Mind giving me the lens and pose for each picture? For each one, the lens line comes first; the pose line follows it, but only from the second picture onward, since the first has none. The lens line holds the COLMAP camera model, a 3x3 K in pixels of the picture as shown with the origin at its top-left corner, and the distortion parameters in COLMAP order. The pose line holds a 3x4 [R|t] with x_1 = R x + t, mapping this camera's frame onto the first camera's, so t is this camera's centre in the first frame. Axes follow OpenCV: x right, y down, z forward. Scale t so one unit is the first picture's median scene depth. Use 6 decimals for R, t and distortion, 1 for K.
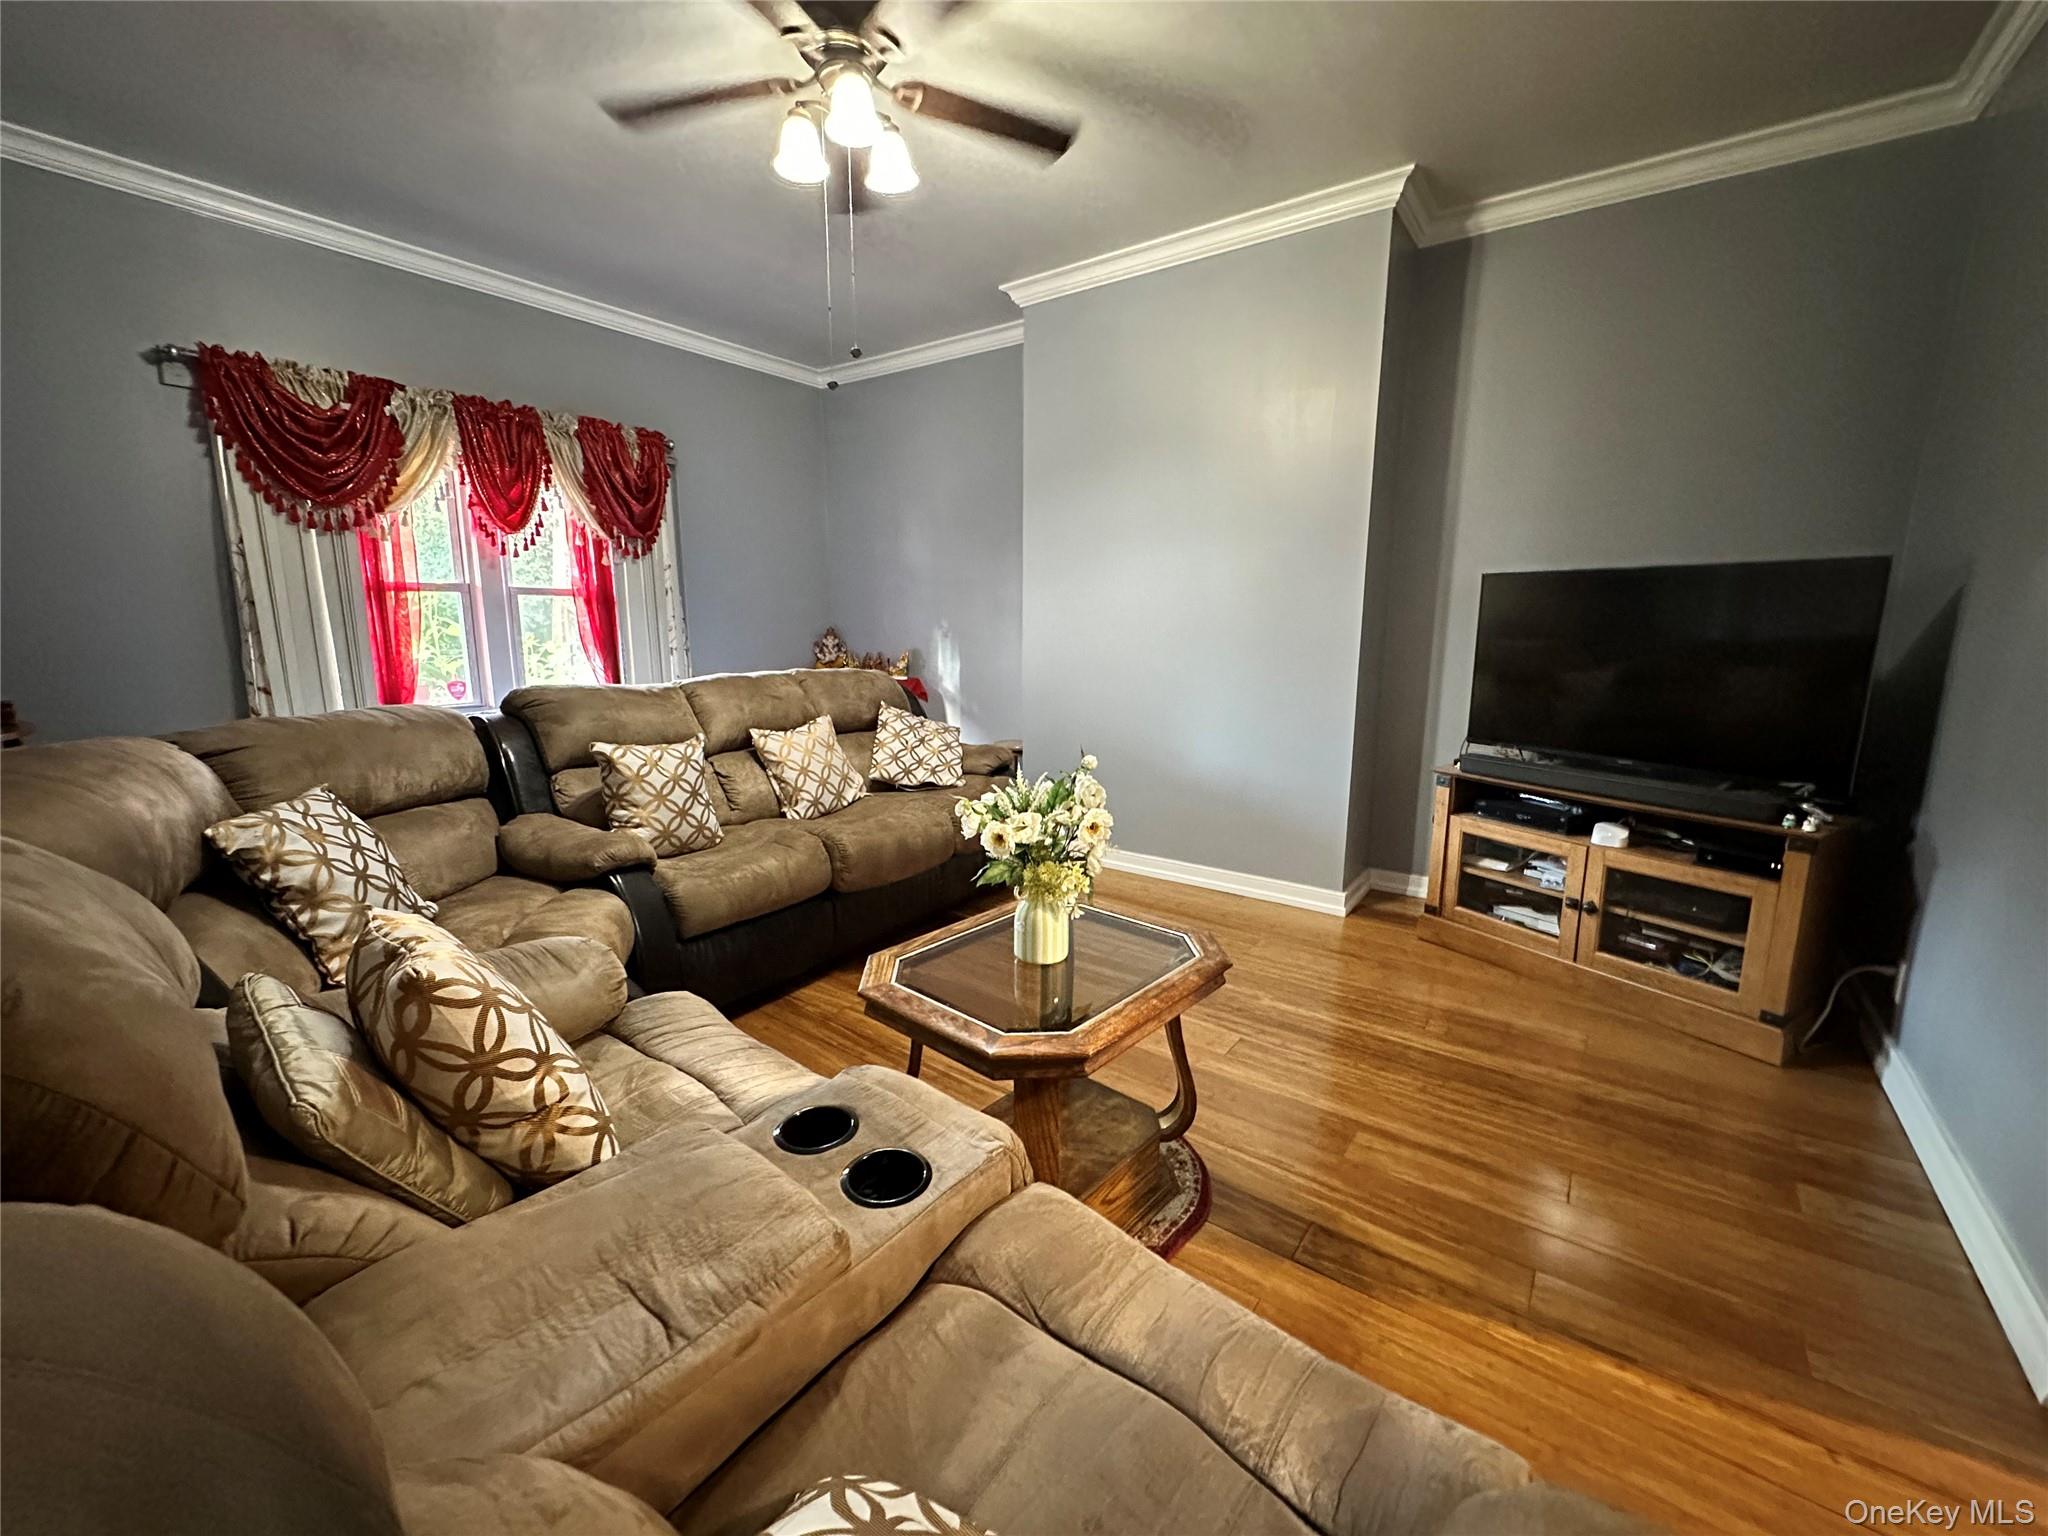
lens RADIAL K [[824.6, 0, 1024.8], [0, 824.6, 765.3], [0, 0, 1]] dist [-0.003721, 0.000691]
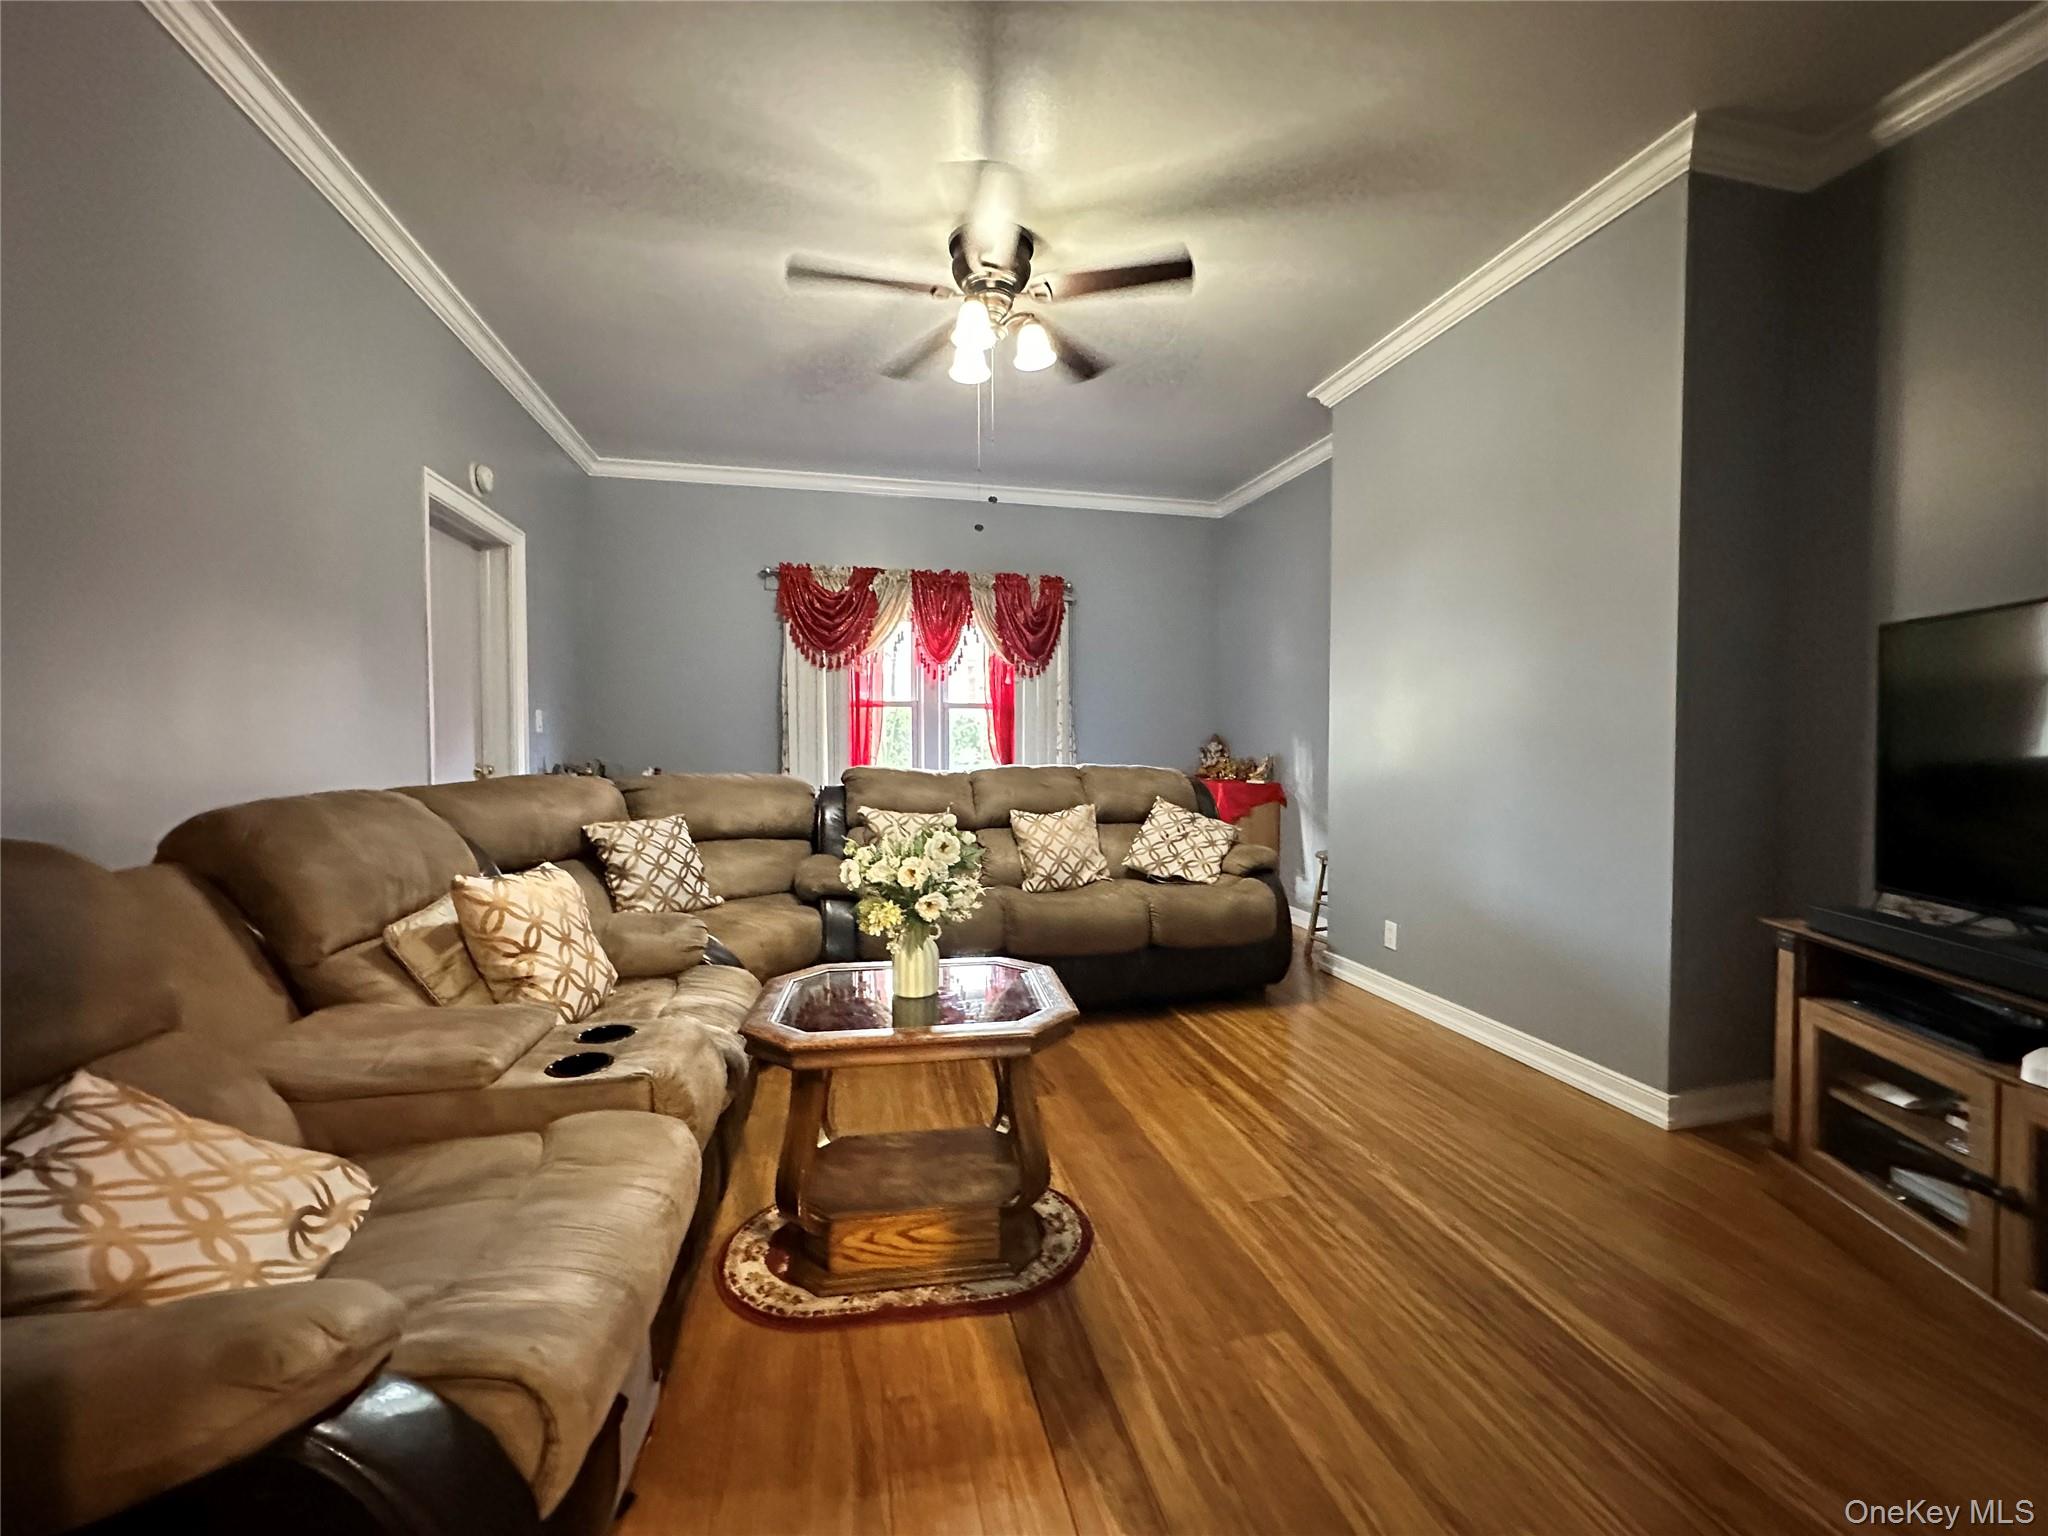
lens RADIAL K [[824.6, 0, 1026.8], [0, 824.6, 766.5], [0, 0, 1]] dist [-0.003721, 0.000691]
pose [[0.761831, 0.017030, -0.647552, 0.428812], [-0.109744, 0.988597, -0.103112, 0.013315], [0.638412, 0.149619, 0.755013, 0.101814]]
